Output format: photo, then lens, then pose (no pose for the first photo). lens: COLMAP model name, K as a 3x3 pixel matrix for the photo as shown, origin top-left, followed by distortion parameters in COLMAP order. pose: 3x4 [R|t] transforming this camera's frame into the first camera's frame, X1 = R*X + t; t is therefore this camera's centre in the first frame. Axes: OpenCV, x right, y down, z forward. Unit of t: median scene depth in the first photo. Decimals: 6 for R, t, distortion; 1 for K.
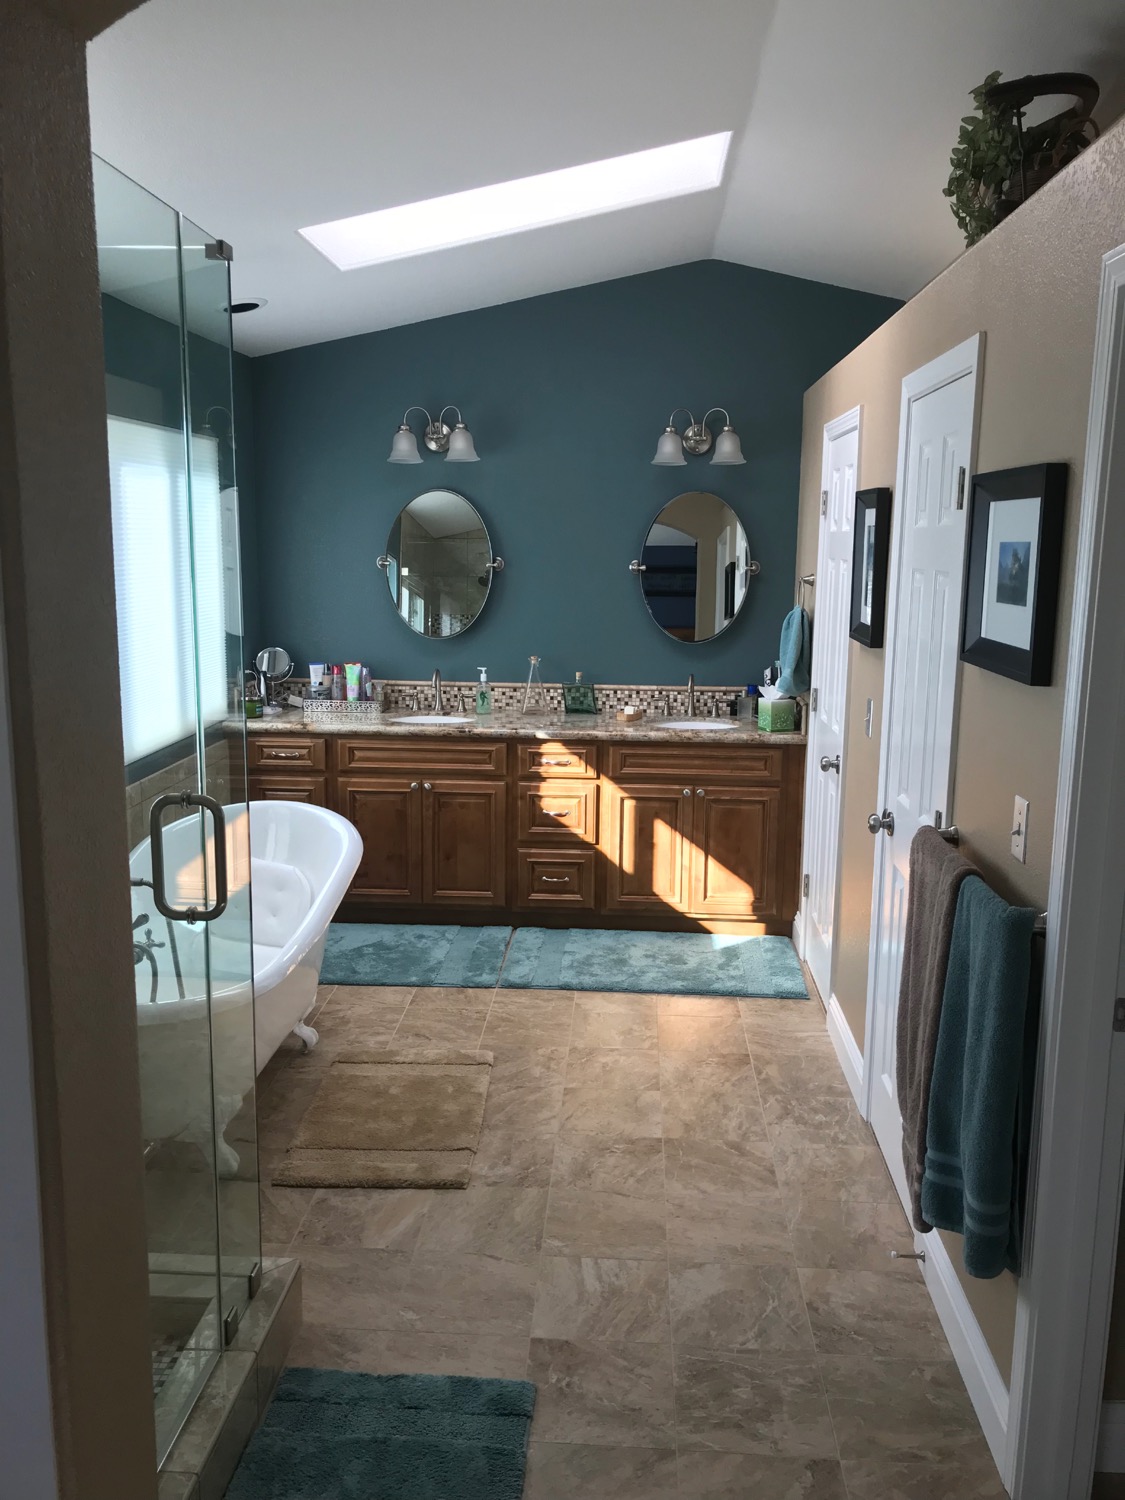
lens RADIAL K [[1216.8, 0, 568.5], [0, 1216.8, 752.5], [0, 0, 1]] dist [0.008133, -0.015037]
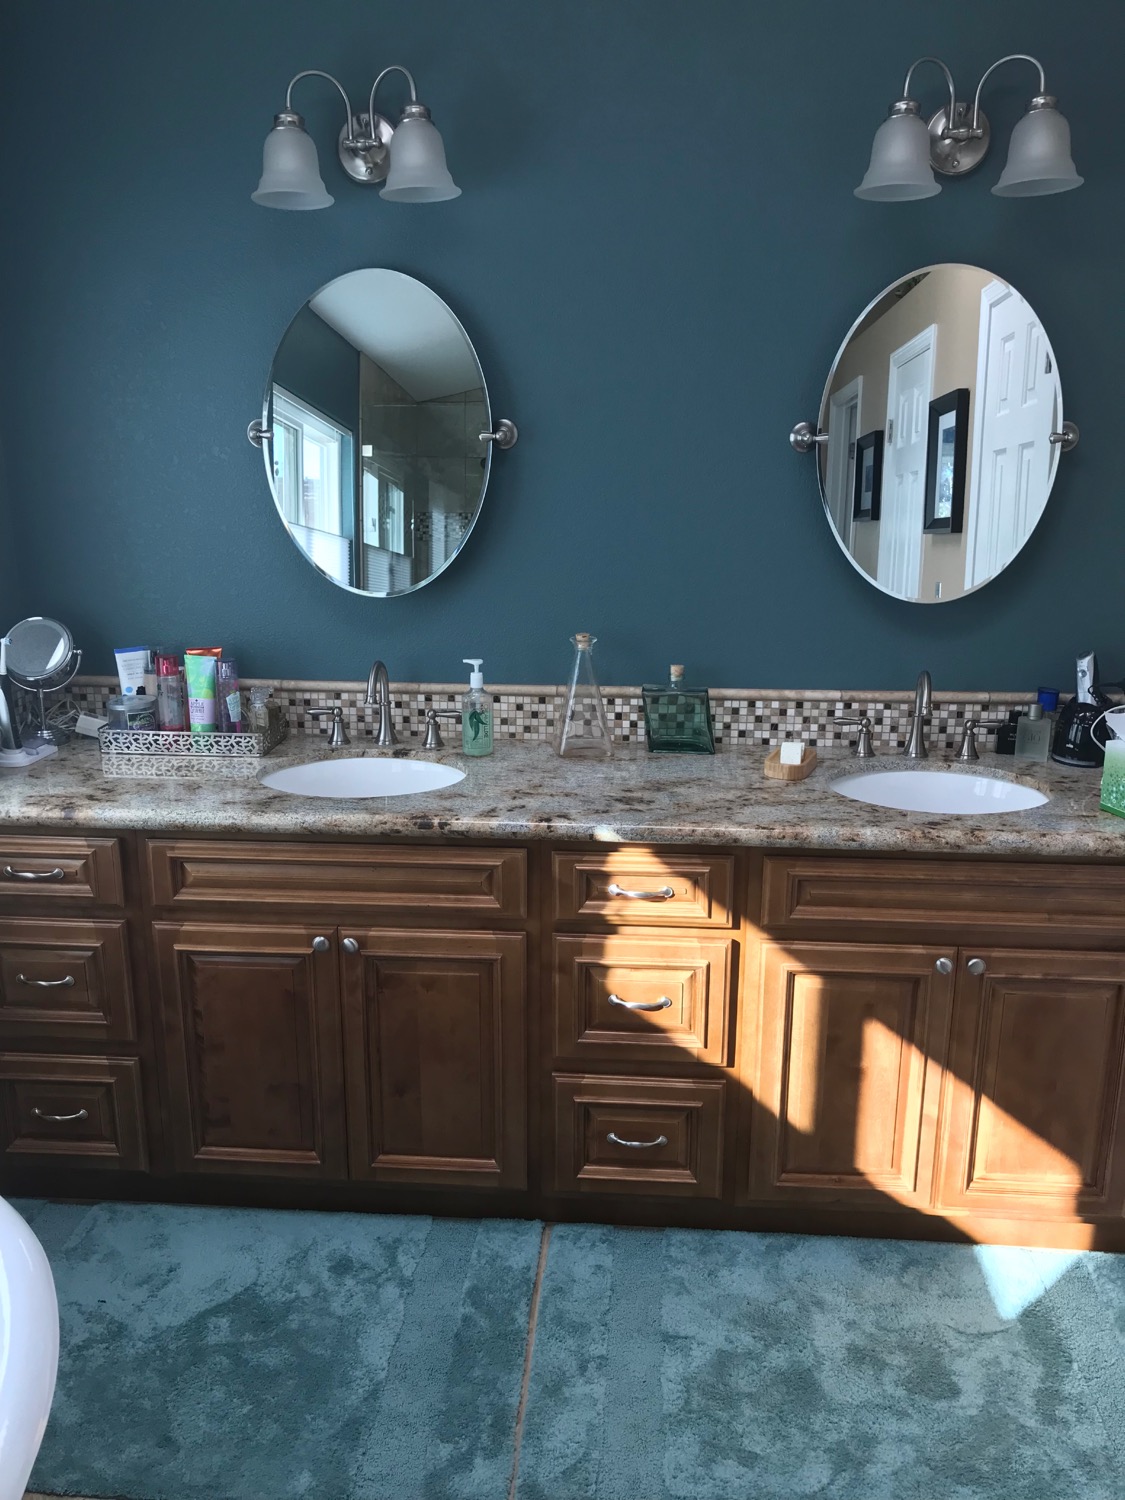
lens RADIAL K [[1216.8, 0, 553.0], [0, 1216.8, 747.3], [0, 0, 1]] dist [0.008133, -0.015037]
pose [[0.999639, -0.004319, -0.026503, -0.029262], [0.006775, 0.995614, 0.093314, -0.083728], [0.025984, -0.093460, 0.995284, 0.558098]]
